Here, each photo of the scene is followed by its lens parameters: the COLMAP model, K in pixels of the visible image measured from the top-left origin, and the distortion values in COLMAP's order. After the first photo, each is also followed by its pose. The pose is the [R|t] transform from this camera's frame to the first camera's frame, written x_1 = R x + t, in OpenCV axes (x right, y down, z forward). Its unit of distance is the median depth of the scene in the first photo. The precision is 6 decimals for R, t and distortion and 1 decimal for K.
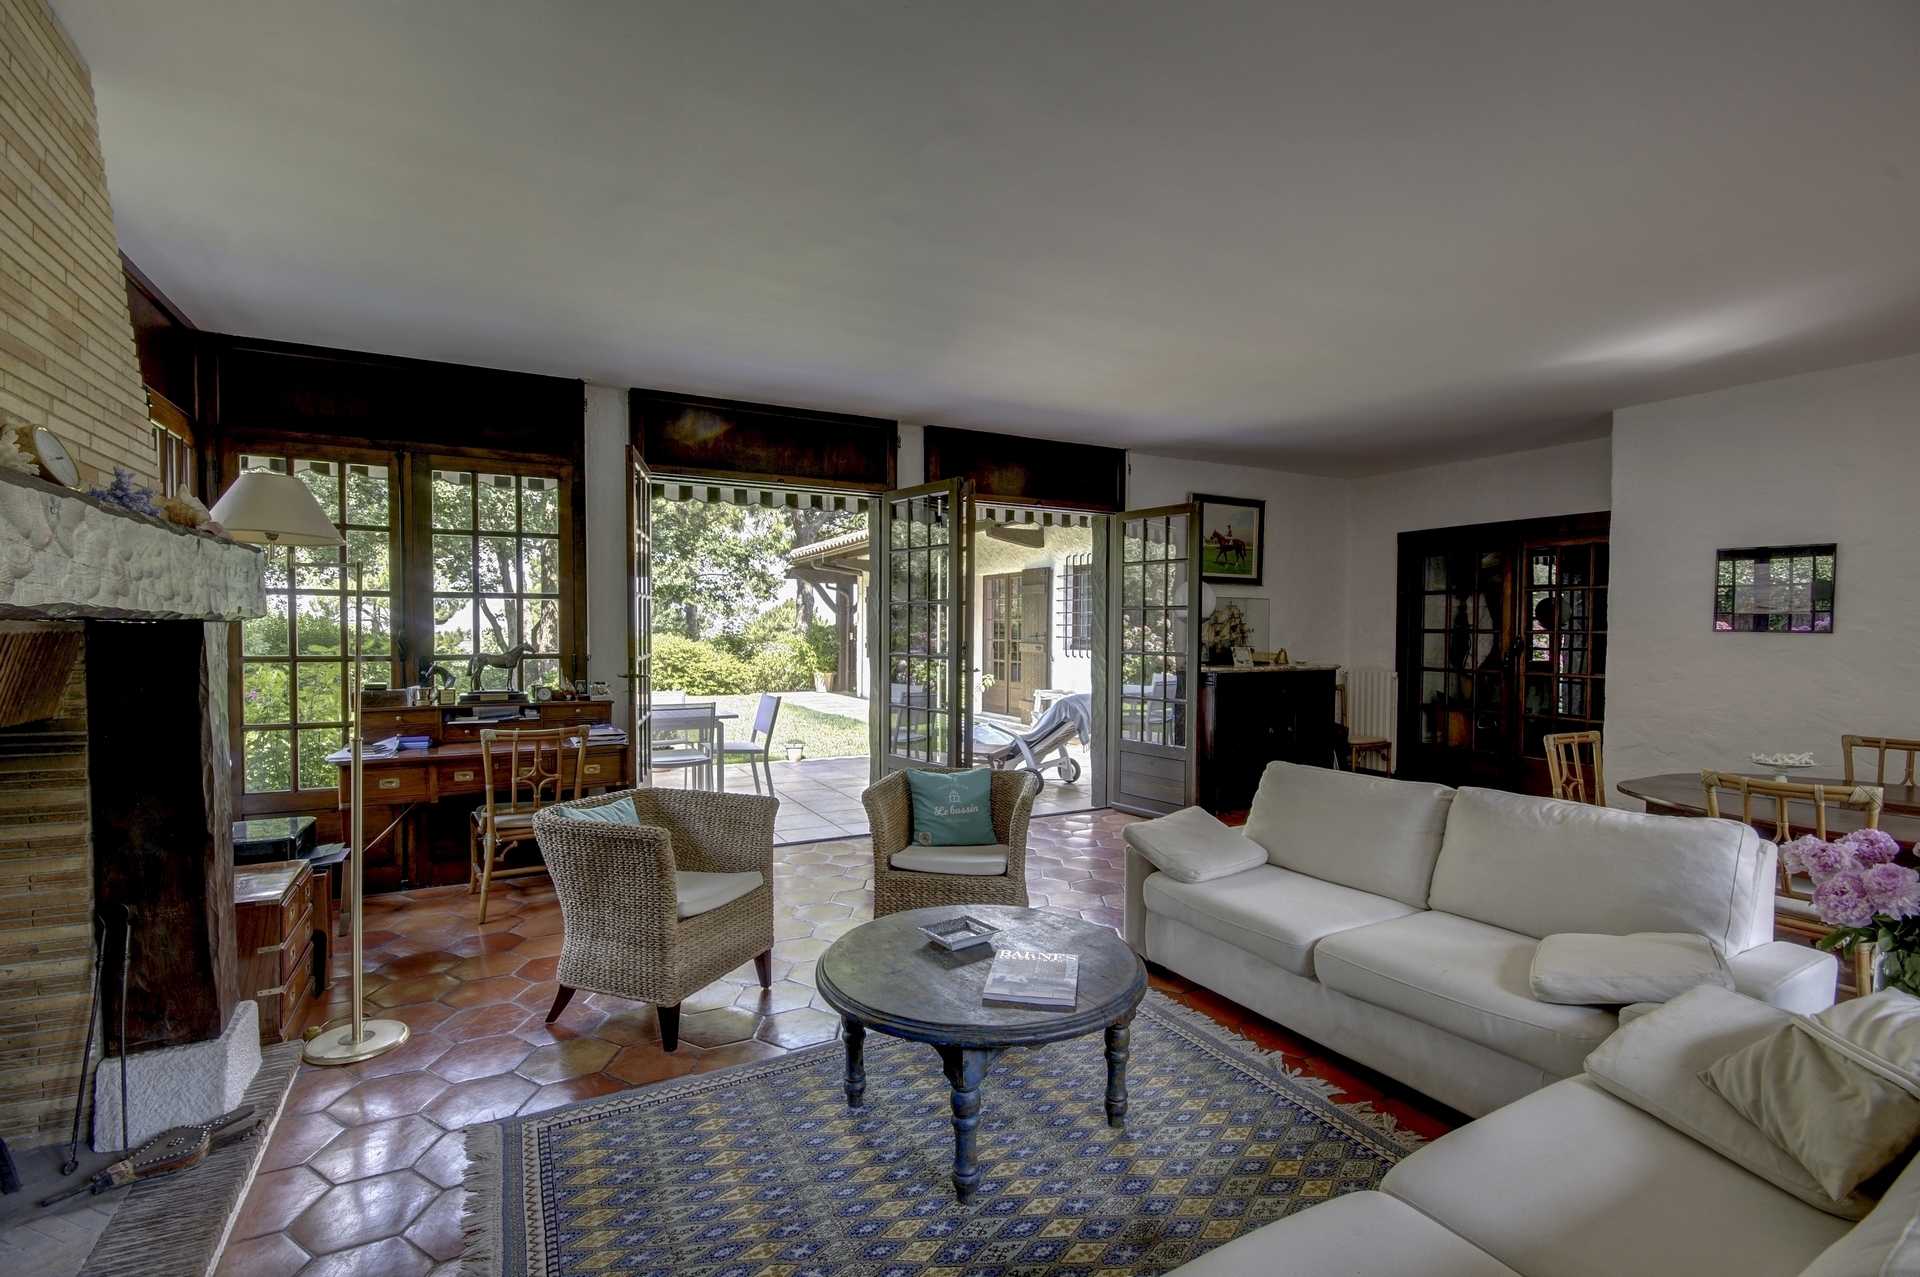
lens RADIAL K [[850.0, 0, 948.5], [0, 850.0, 648.9], [0, 0, 1]] dist [-0.001366, -0.004588]
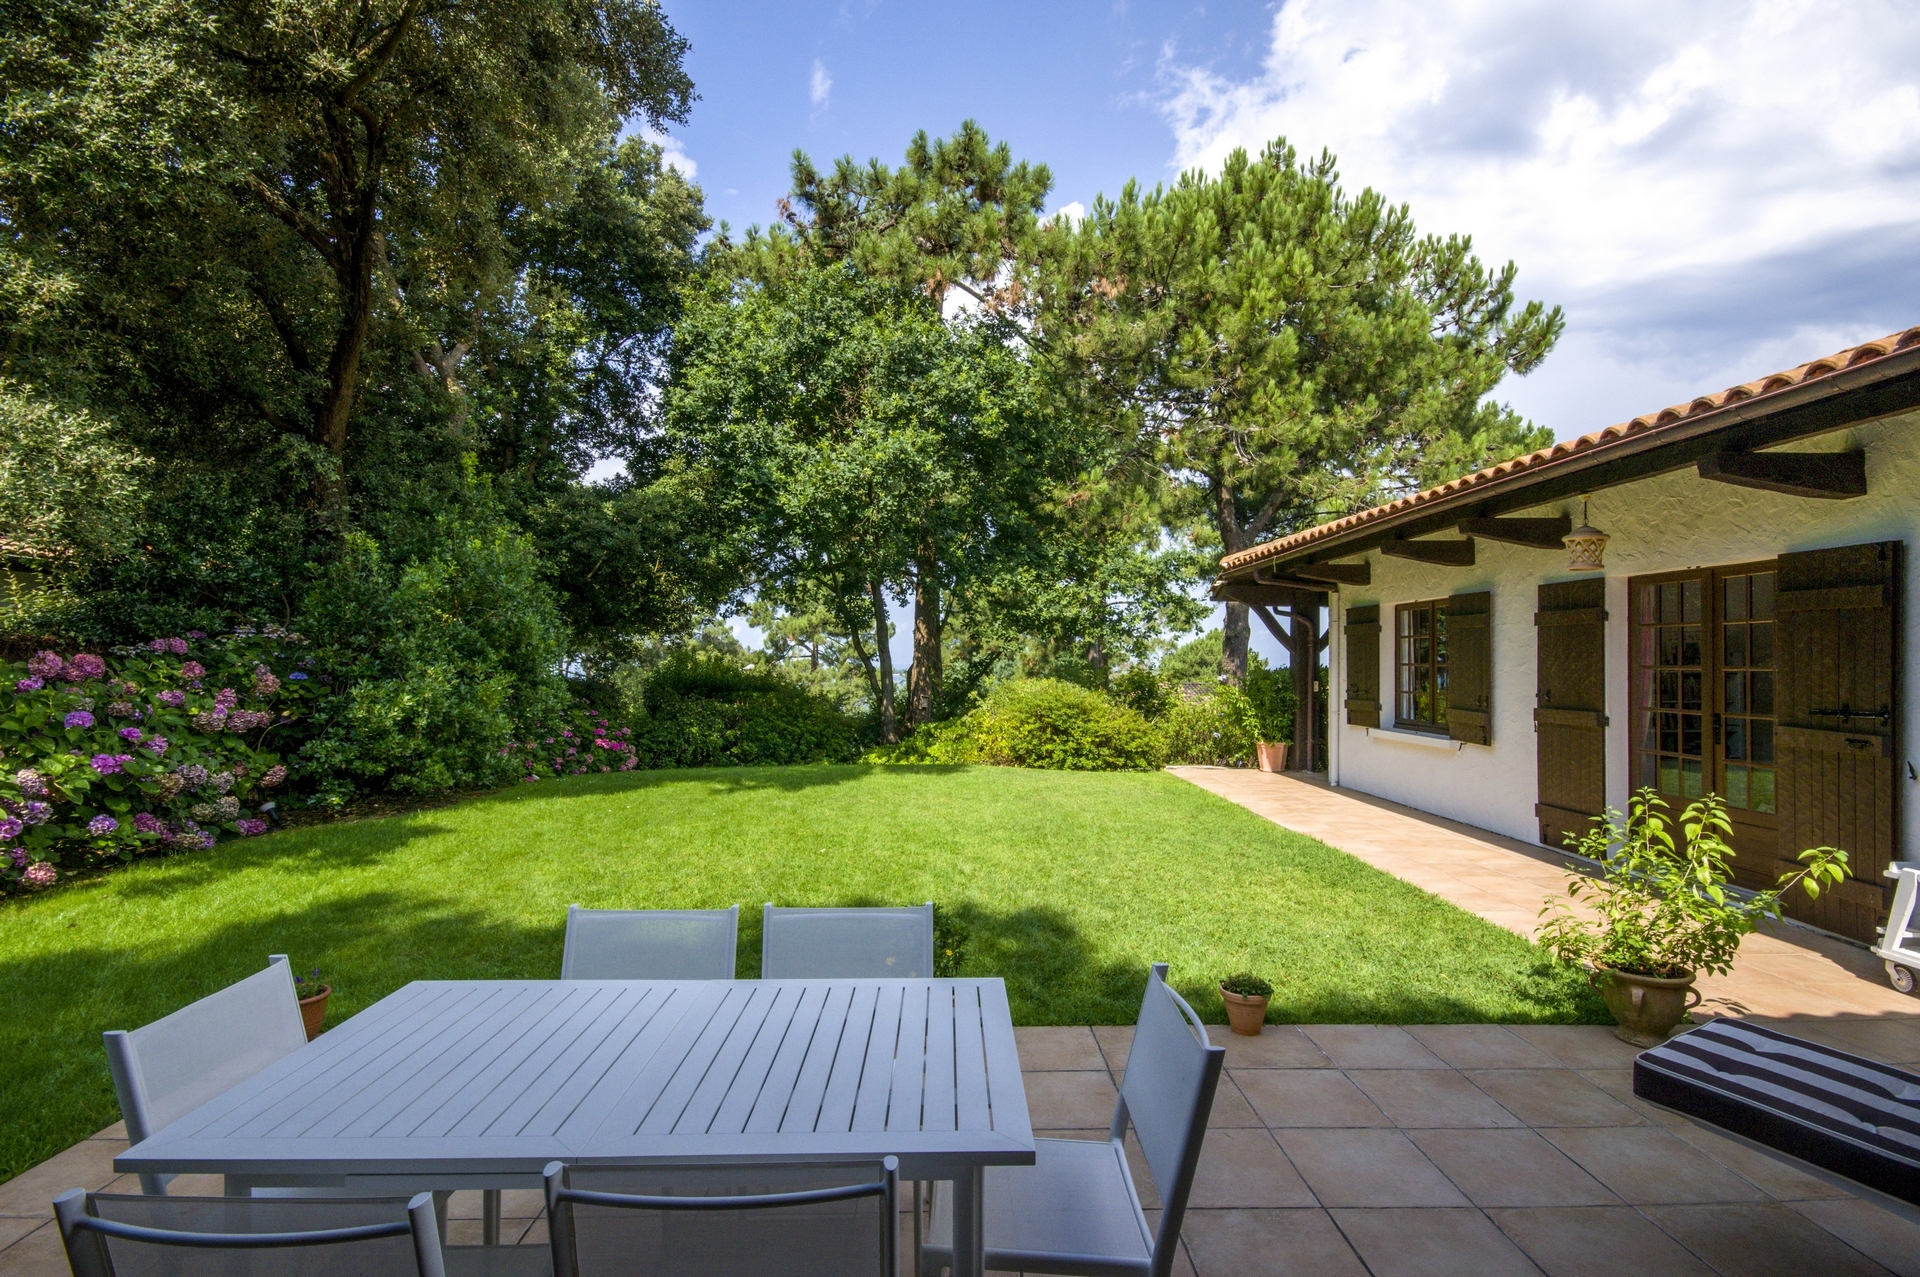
lens RADIAL K [[890.2, 0, 948.0], [0, 890.2, 657.8], [0, 0, 1]] dist [0.002322, -0.000067]
pose [[0.889508, -0.009367, -0.456823, -0.053540], [-0.003689, 0.999610, -0.027678, -0.016886], [0.456905, 0.026305, 0.889127, 0.266853]]
